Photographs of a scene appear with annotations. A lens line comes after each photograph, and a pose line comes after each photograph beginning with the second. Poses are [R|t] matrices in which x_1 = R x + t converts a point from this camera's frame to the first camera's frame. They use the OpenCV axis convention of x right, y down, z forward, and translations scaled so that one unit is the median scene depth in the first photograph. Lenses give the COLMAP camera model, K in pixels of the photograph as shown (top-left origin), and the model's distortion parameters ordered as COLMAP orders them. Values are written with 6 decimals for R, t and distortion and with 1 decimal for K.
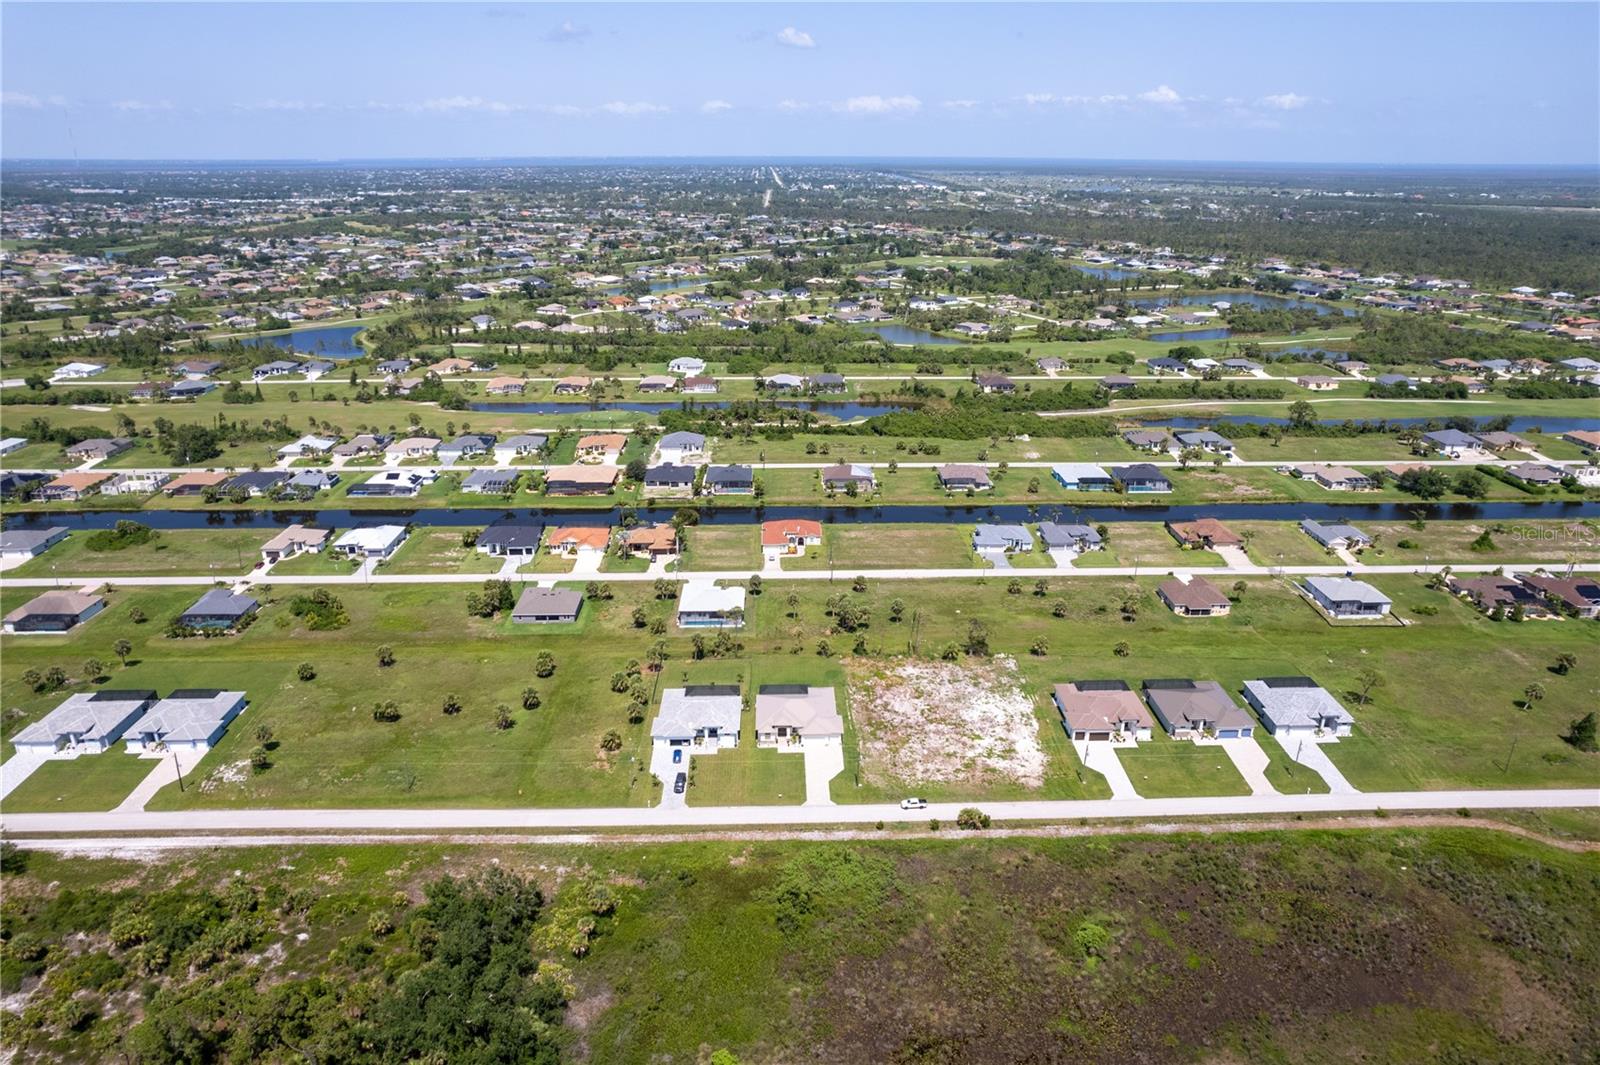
lens RADIAL K [[1032.8, 0, 800.0], [0, 1032.8, 532.5], [0, 0, 1]] dist [-0.077417, 0.068268]
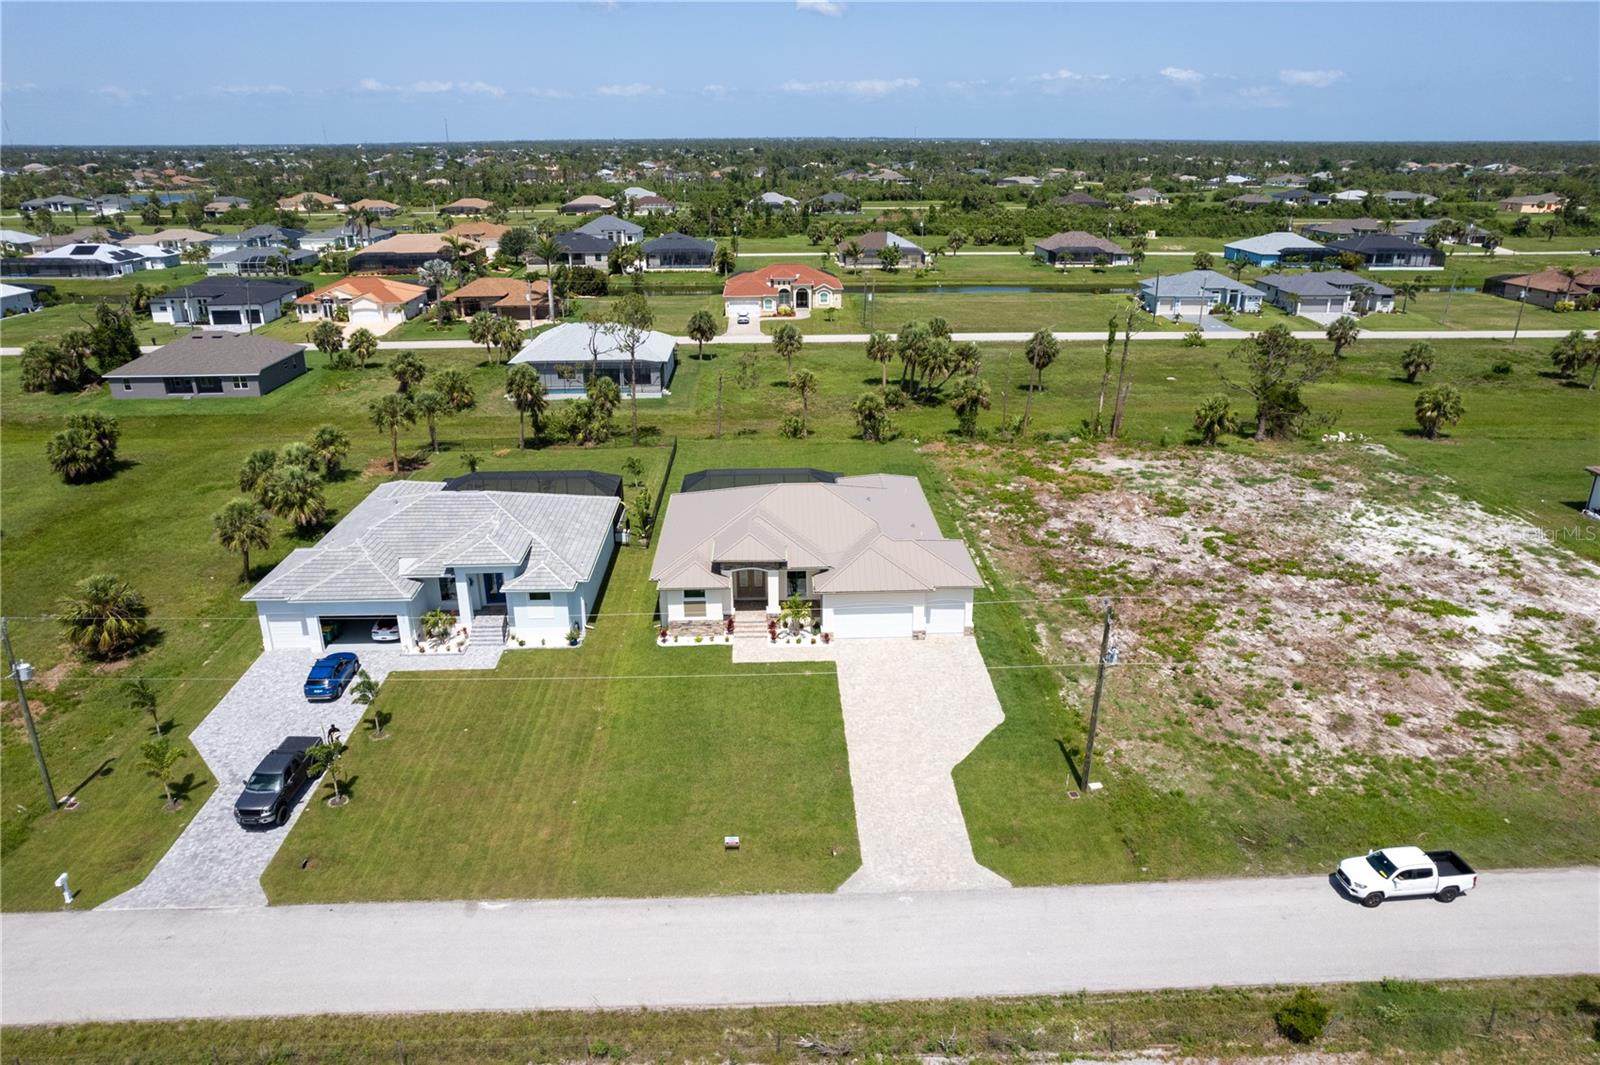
lens RADIAL K [[1052.1, 0, 805.7], [0, 1052.1, 535.2], [0, 0, 1]] dist [-0.066472, 0.046635]
pose [[0.999915, -0.007427, 0.010740, -0.005767], [0.007347, 0.999945, 0.007497, 0.179243], [-0.010795, -0.007418, 0.999914, 0.734216]]
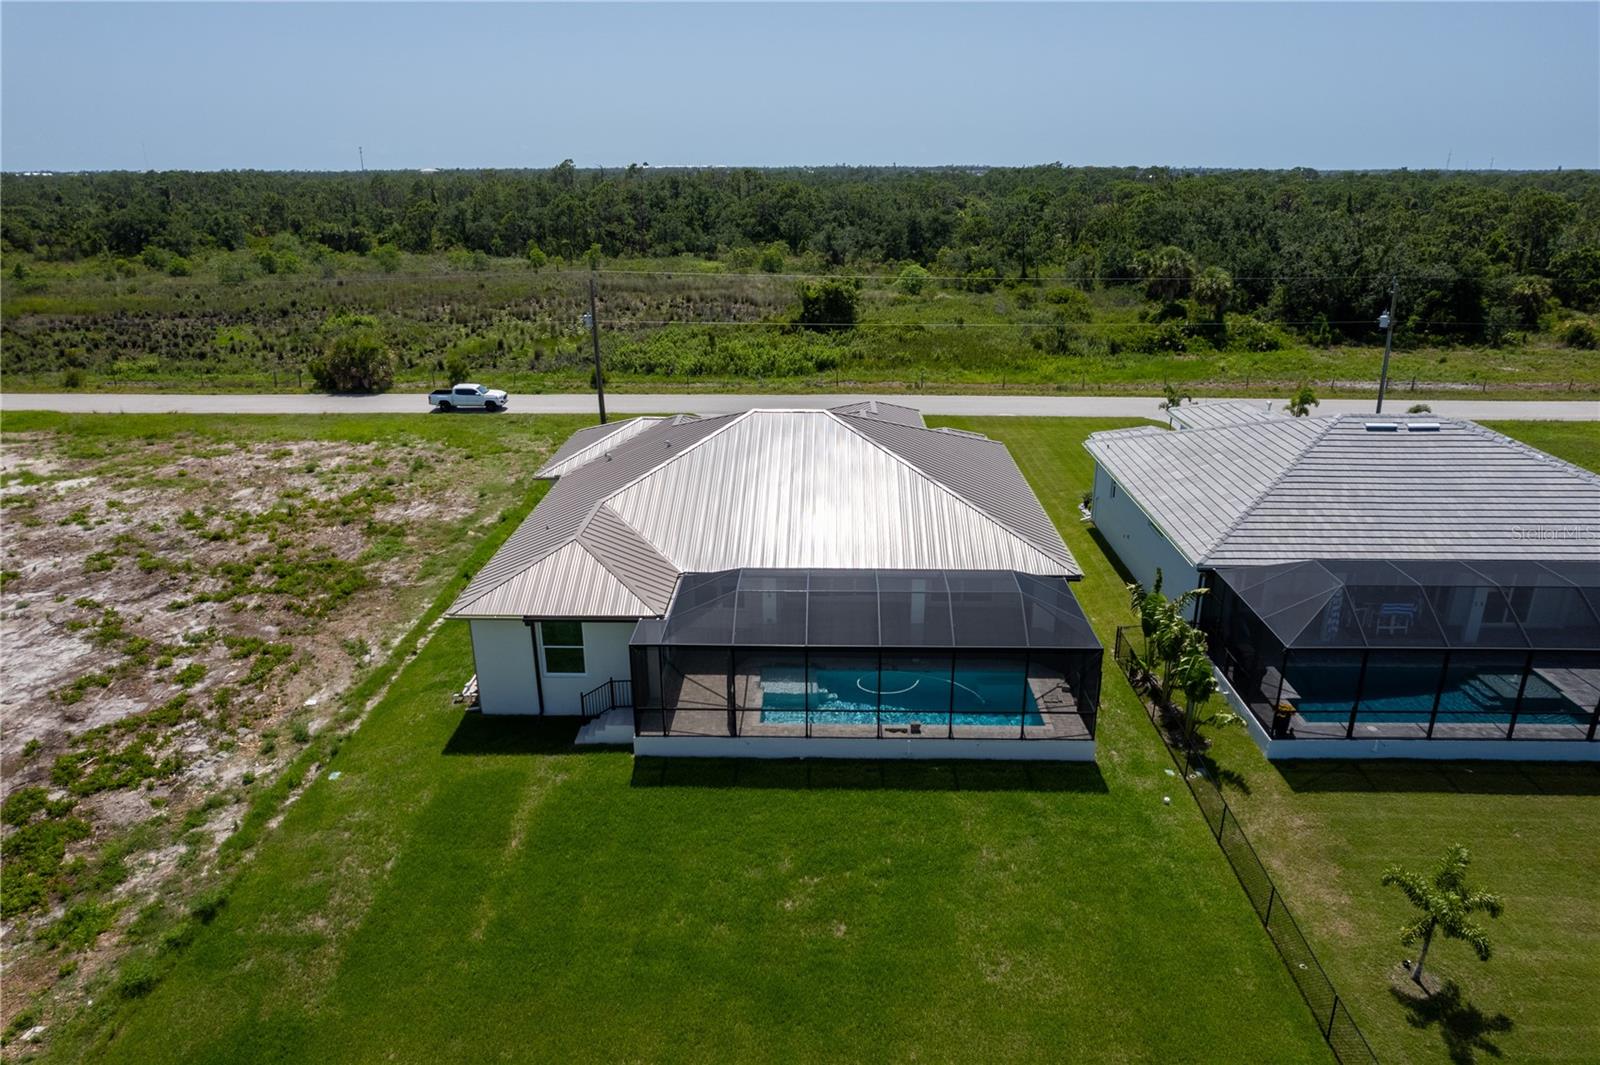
lens RADIAL K [[1032.8, 0, 800.0], [0, 1032.8, 532.5], [0, 0, 1]] dist [-0.077417, 0.068268]
pose [[-0.998624, -0.013085, 0.050792, -0.013823], [0.022835, 0.763329, 0.645607, 0.076579], [-0.047218, 0.645878, -0.761979, 1.169601]]
